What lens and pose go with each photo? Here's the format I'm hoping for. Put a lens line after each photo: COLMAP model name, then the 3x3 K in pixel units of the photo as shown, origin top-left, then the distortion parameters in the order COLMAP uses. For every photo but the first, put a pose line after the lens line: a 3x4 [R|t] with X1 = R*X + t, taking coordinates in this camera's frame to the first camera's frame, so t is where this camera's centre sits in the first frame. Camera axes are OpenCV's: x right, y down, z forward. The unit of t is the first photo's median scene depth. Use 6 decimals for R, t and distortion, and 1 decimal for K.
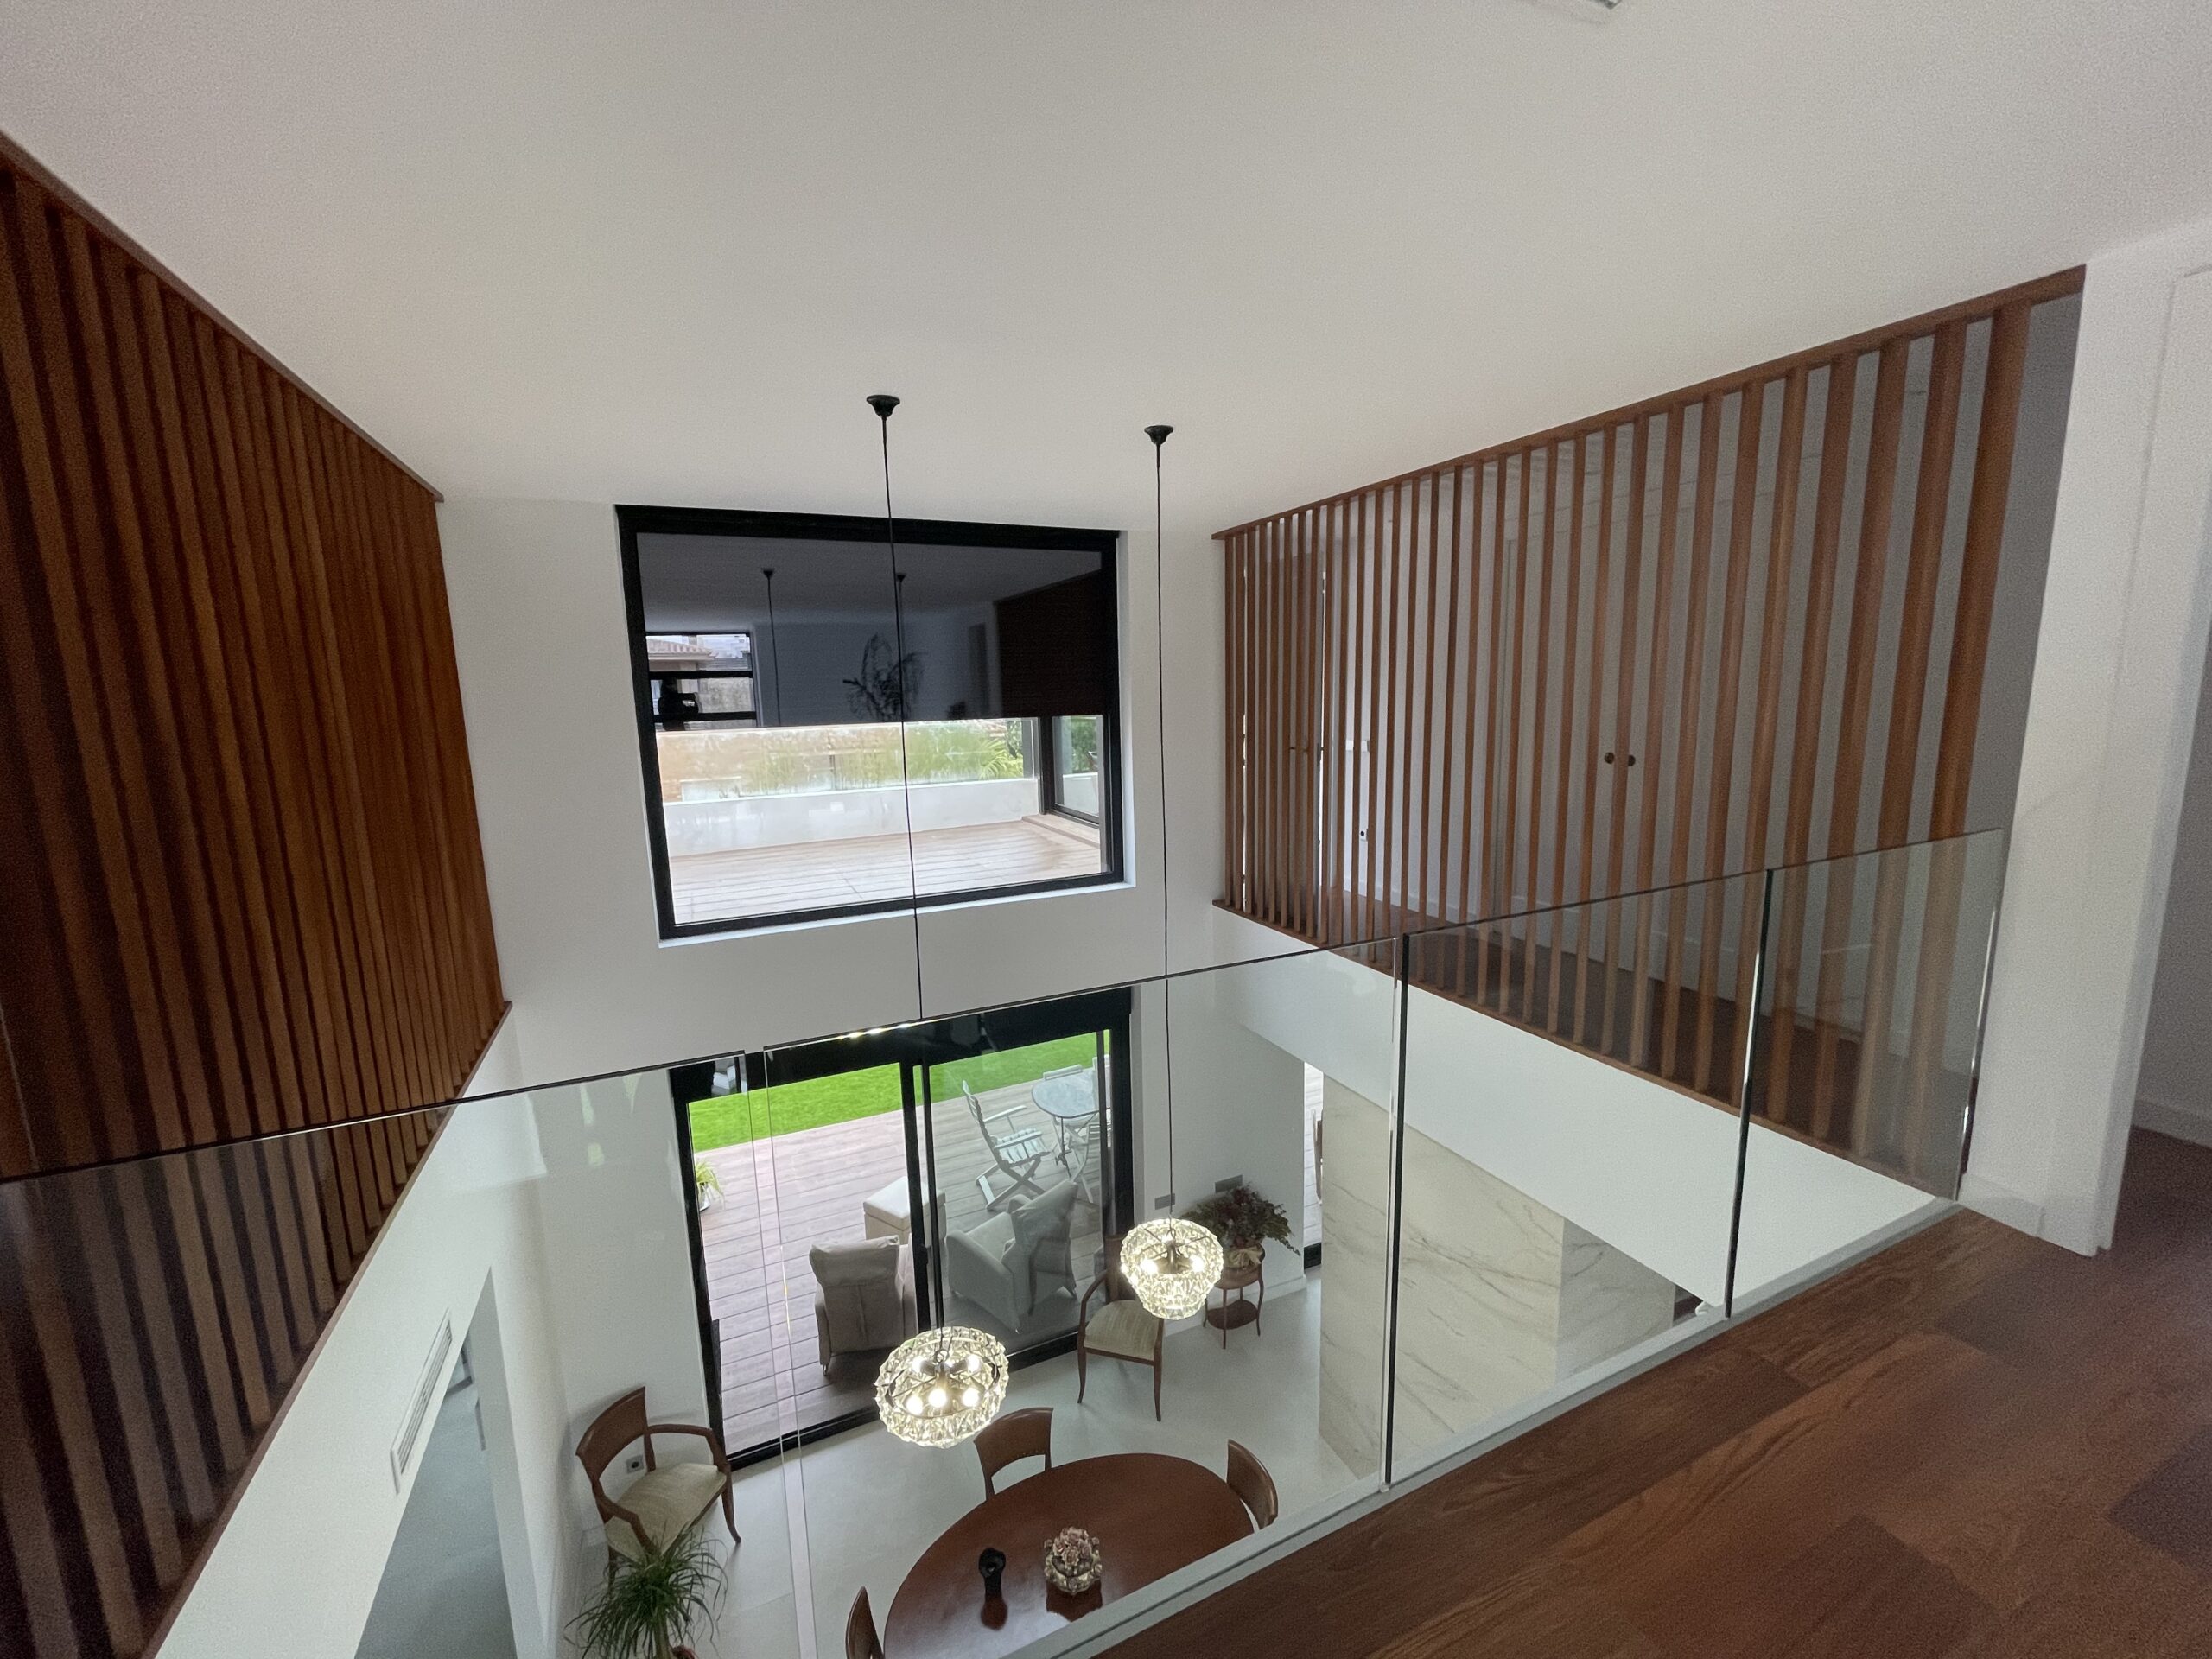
lens RADIAL K [[891.2, 0, 1107.7], [0, 891.2, 827.8], [0, 0, 1]] dist [-0.006813, 0.001466]
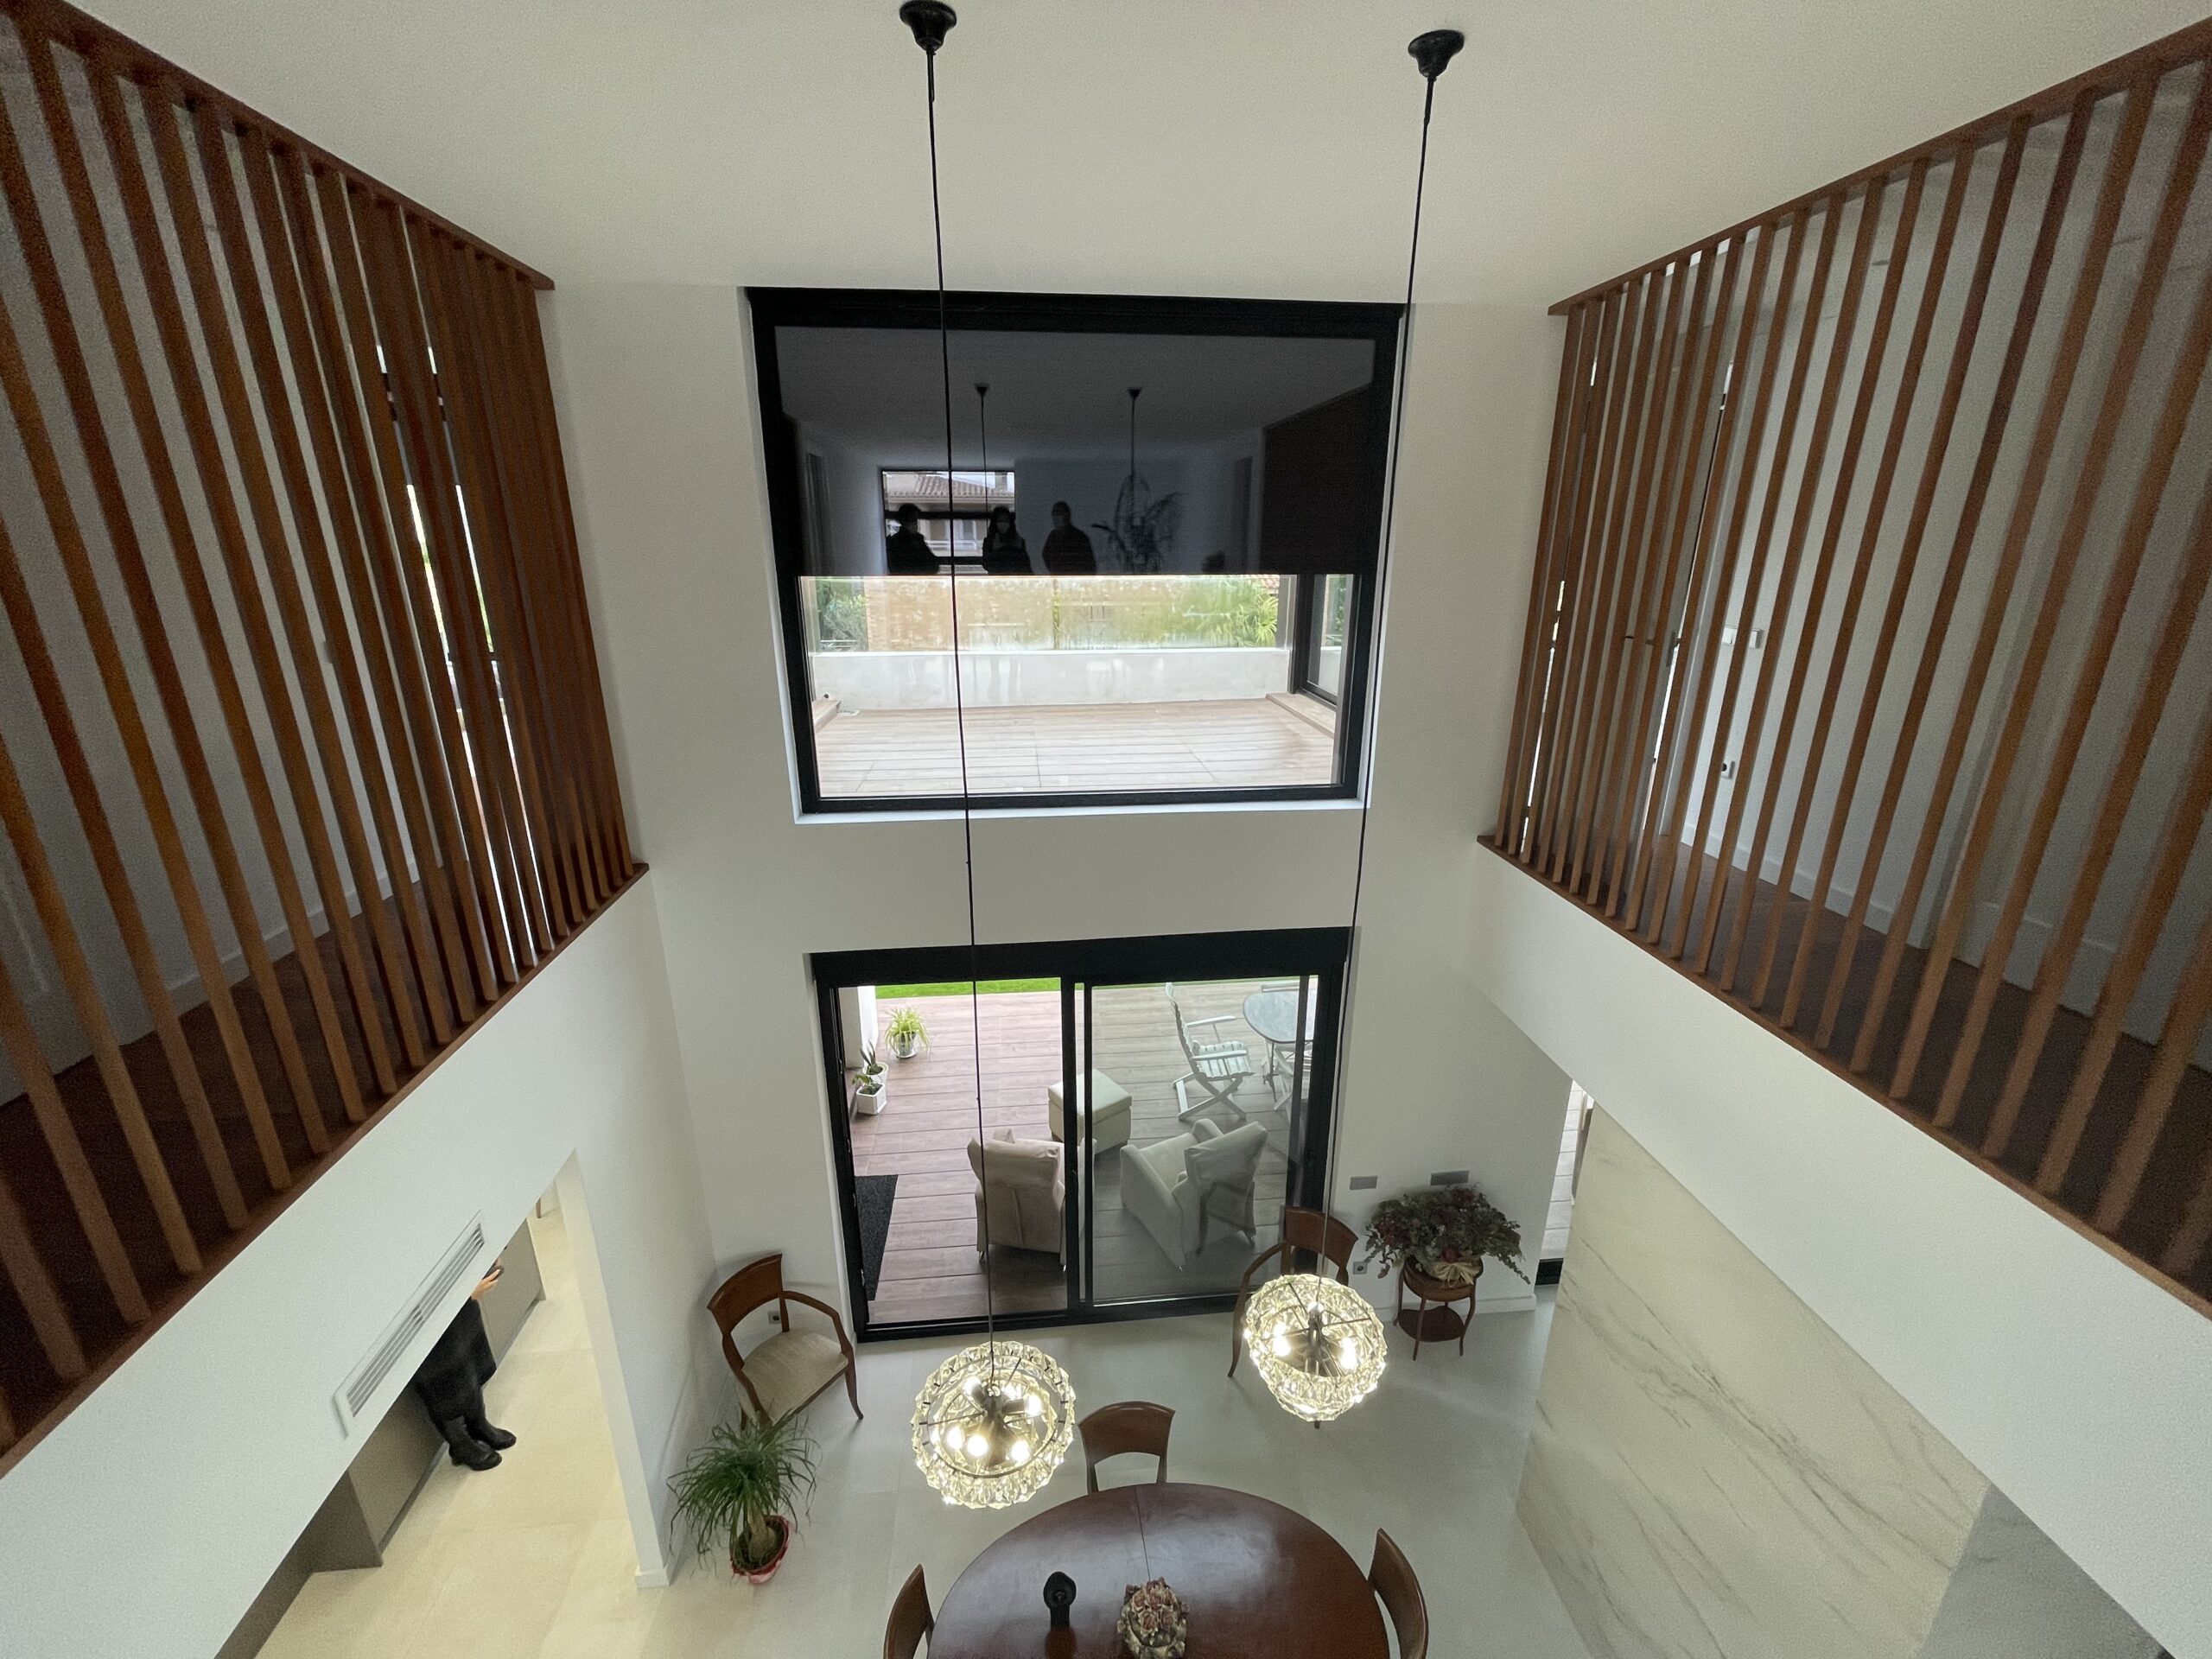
lens RADIAL K [[891.2, 0, 1103.9], [0, 891.2, 825.8], [0, 0, 1]] dist [-0.006813, 0.001466]
pose [[0.943712, 0.126075, -0.305800, 0.049132], [-0.077204, 0.982932, 0.166986, -0.028012], [0.321633, -0.133977, 0.937338, 0.193655]]
